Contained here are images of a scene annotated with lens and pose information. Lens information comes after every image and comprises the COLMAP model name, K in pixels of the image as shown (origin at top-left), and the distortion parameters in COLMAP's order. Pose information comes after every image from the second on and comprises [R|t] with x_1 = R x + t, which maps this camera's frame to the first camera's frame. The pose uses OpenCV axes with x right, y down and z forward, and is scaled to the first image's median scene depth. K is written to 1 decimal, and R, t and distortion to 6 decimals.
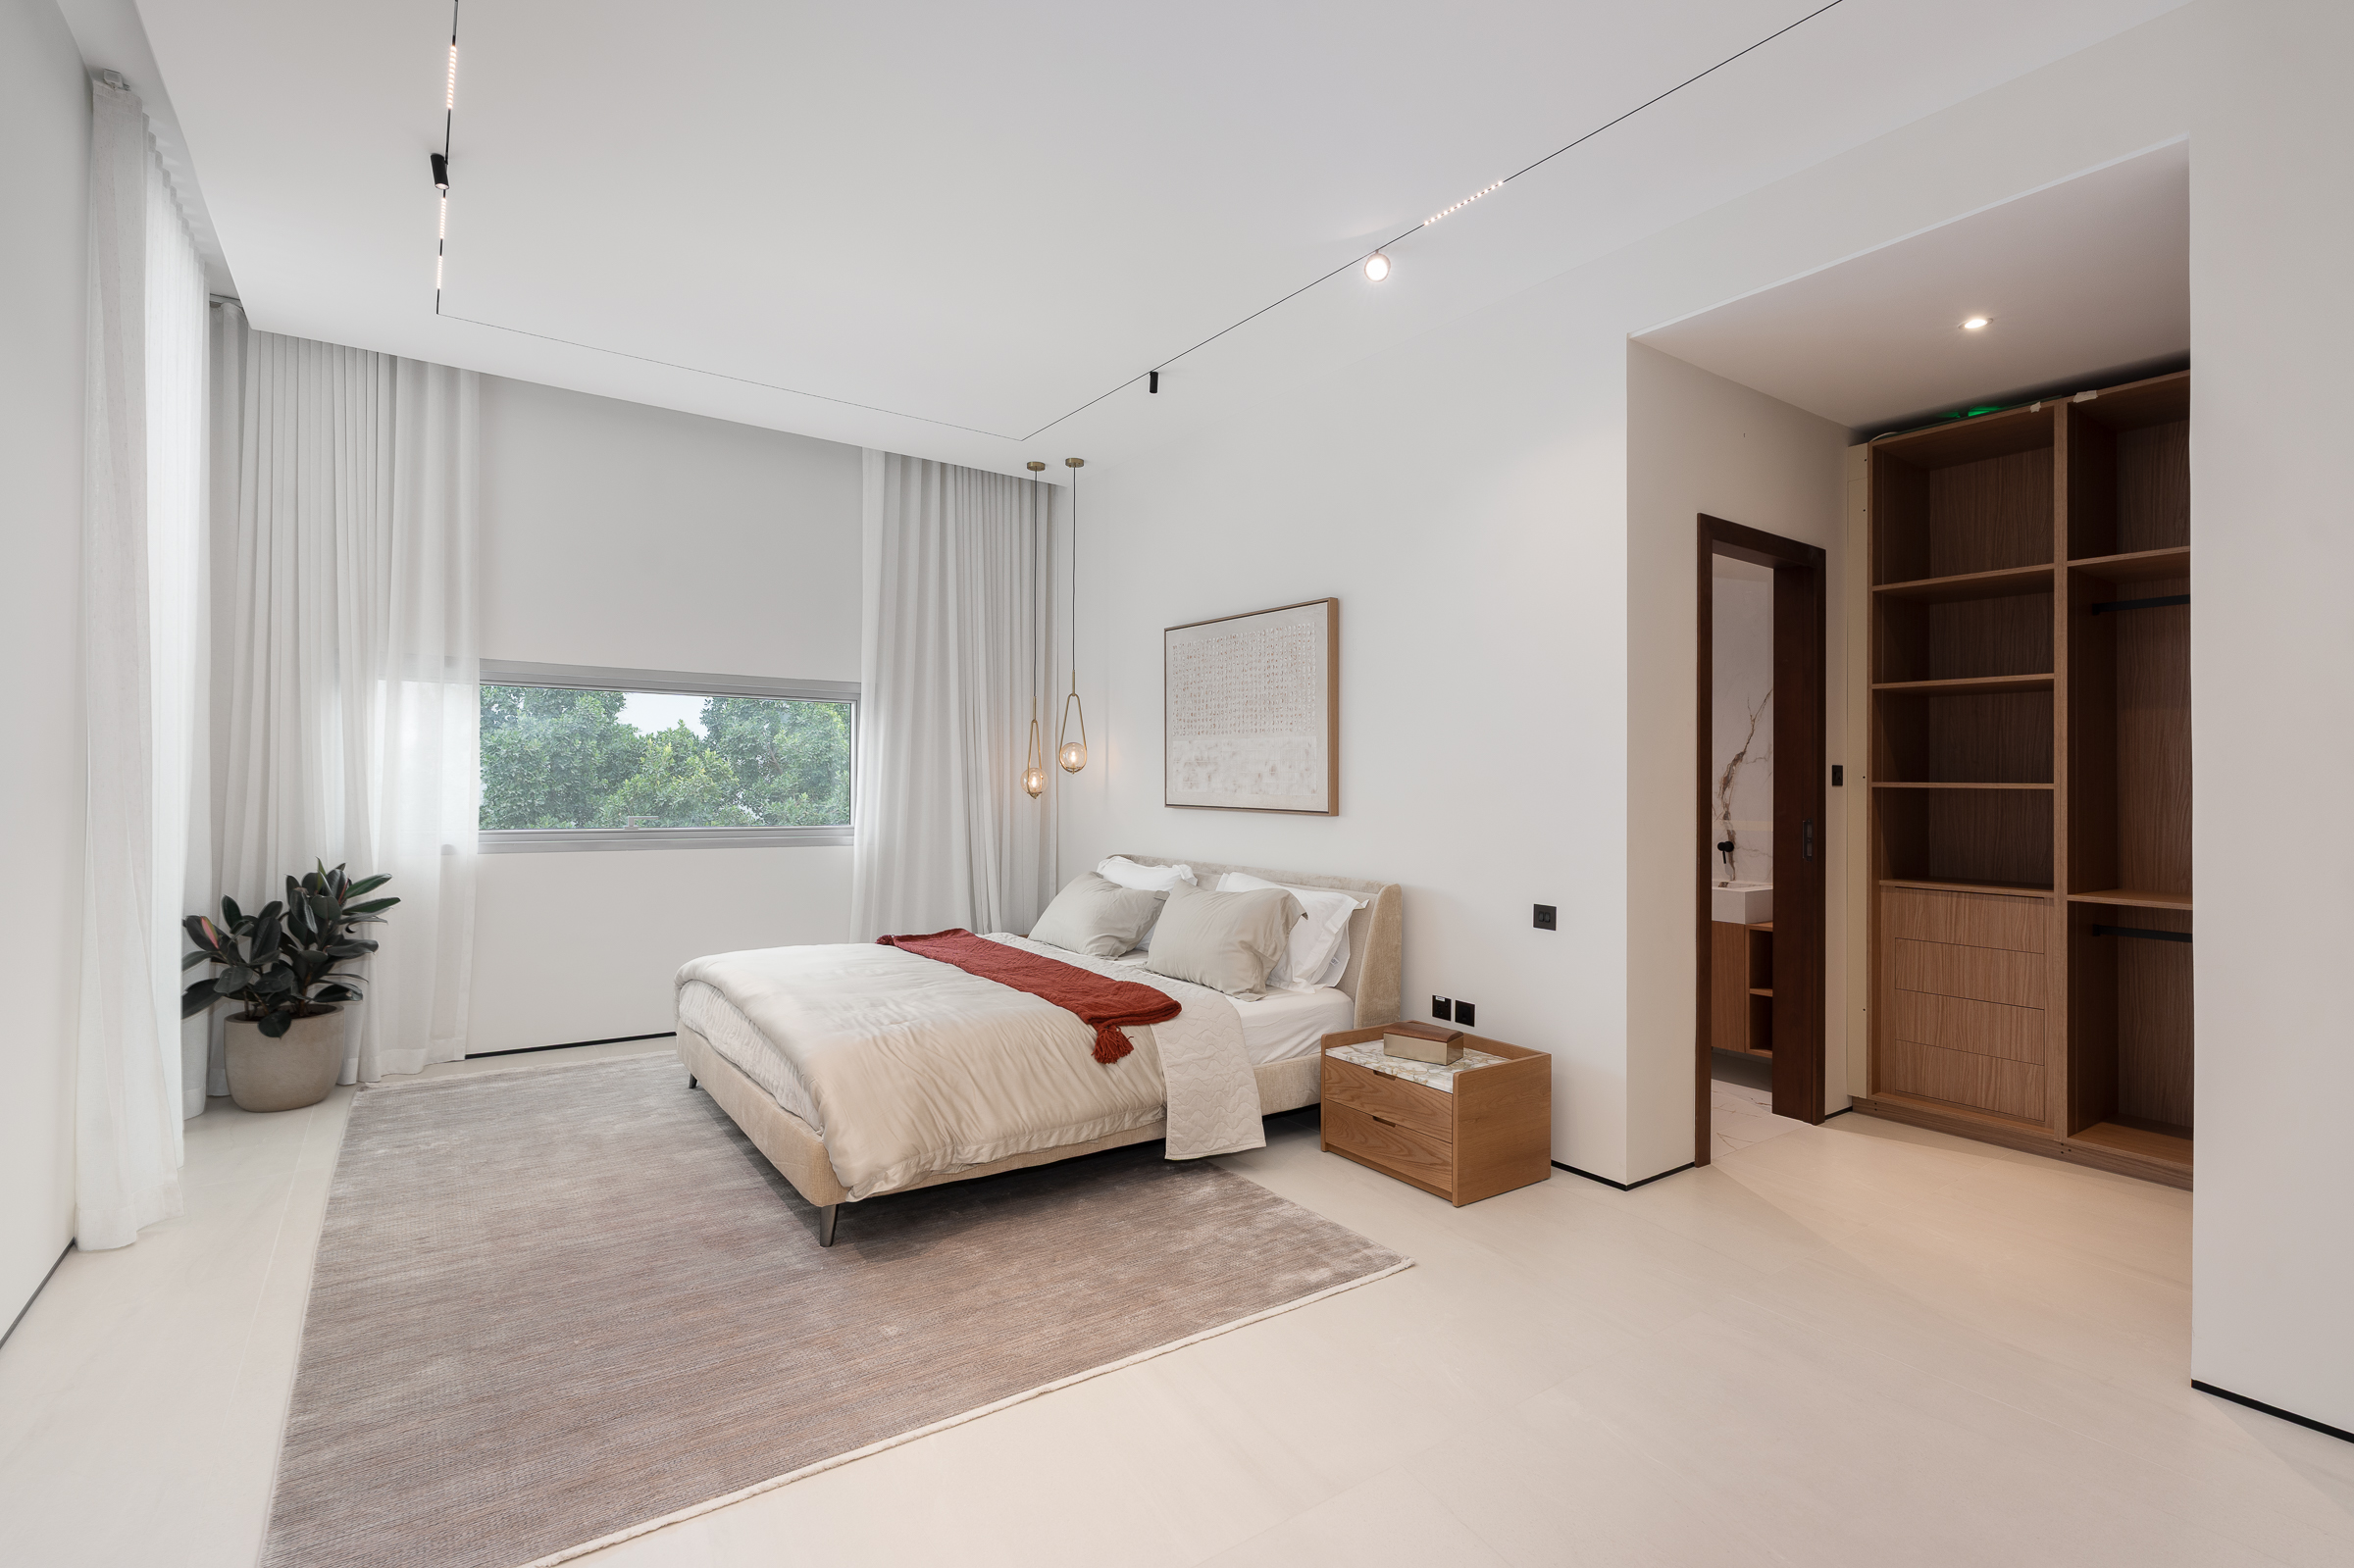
lens RADIAL K [[1079.3, 0, 1184.5], [0, 1079.3, 778.7], [0, 0, 1]] dist [0.004162, 0.000061]
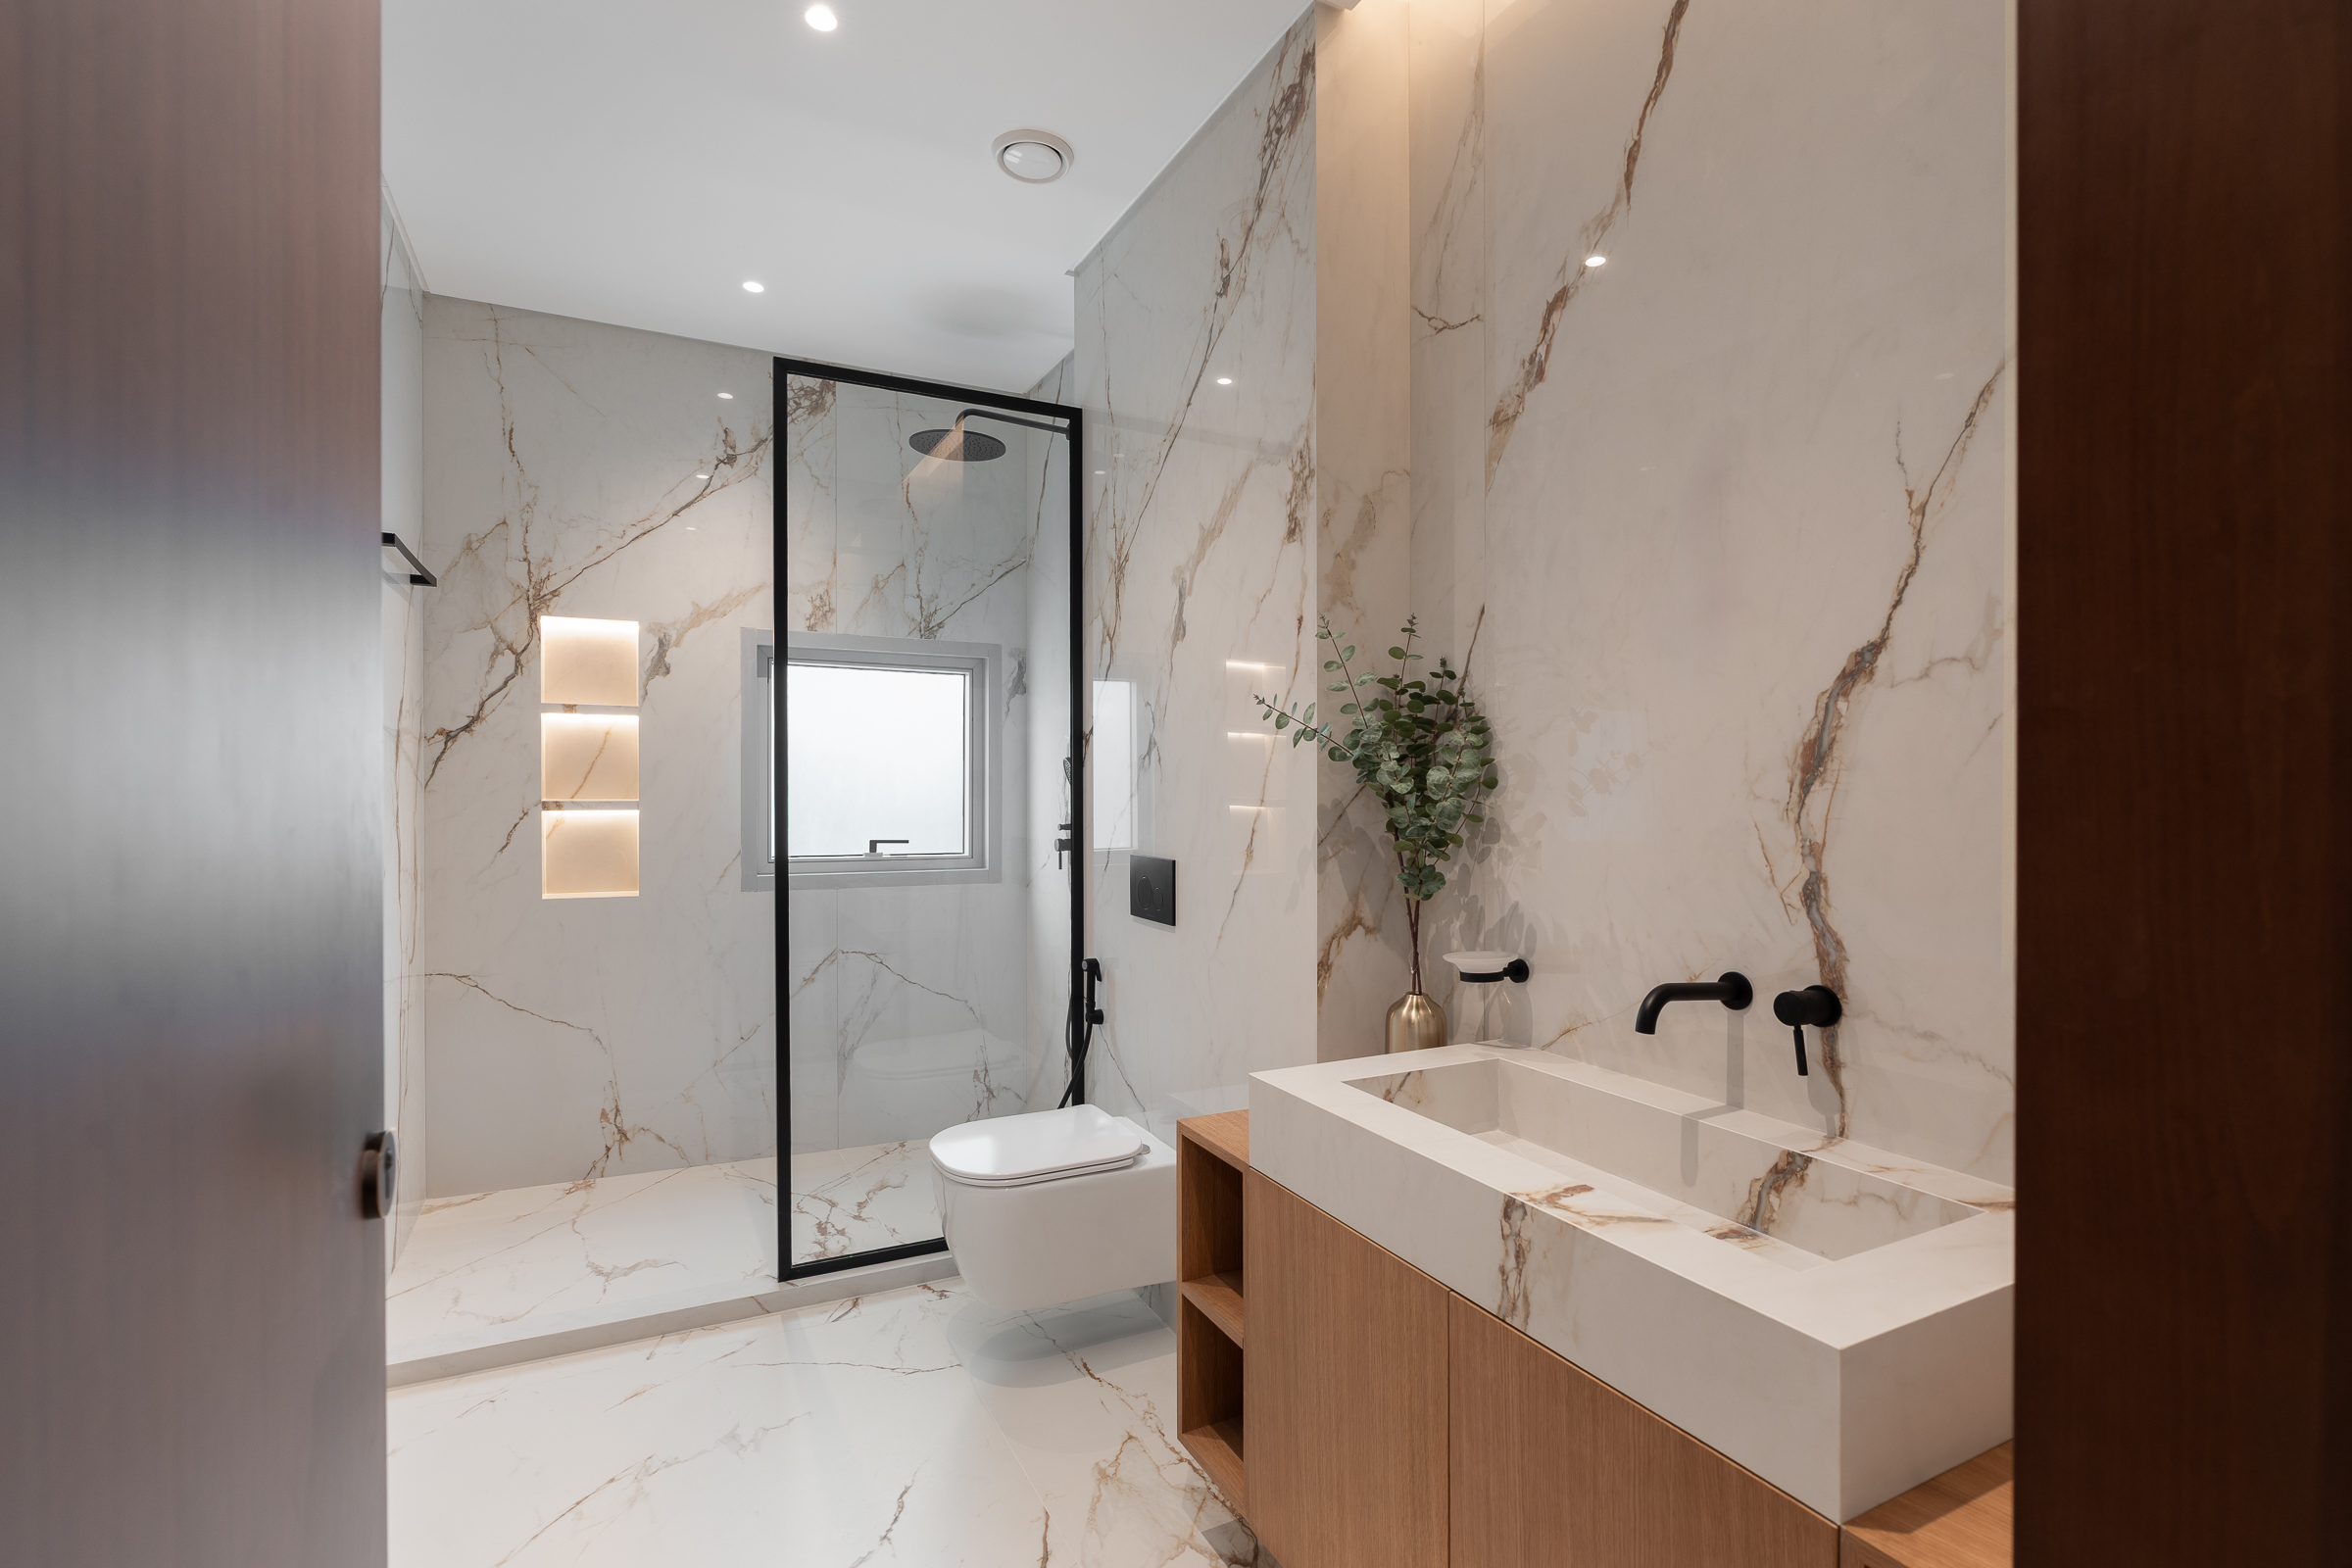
lens RADIAL K [[1078.5, 0, 1172.3], [0, 1078.5, 791.5], [0, 0, 1]] dist [0.004162, 0.000061]
pose [[0.991399, 0.004325, -0.130799, 0.385360], [-0.003975, 0.999988, 0.002933, 0.010517], [0.130810, -0.002387, 0.991405, 0.725781]]
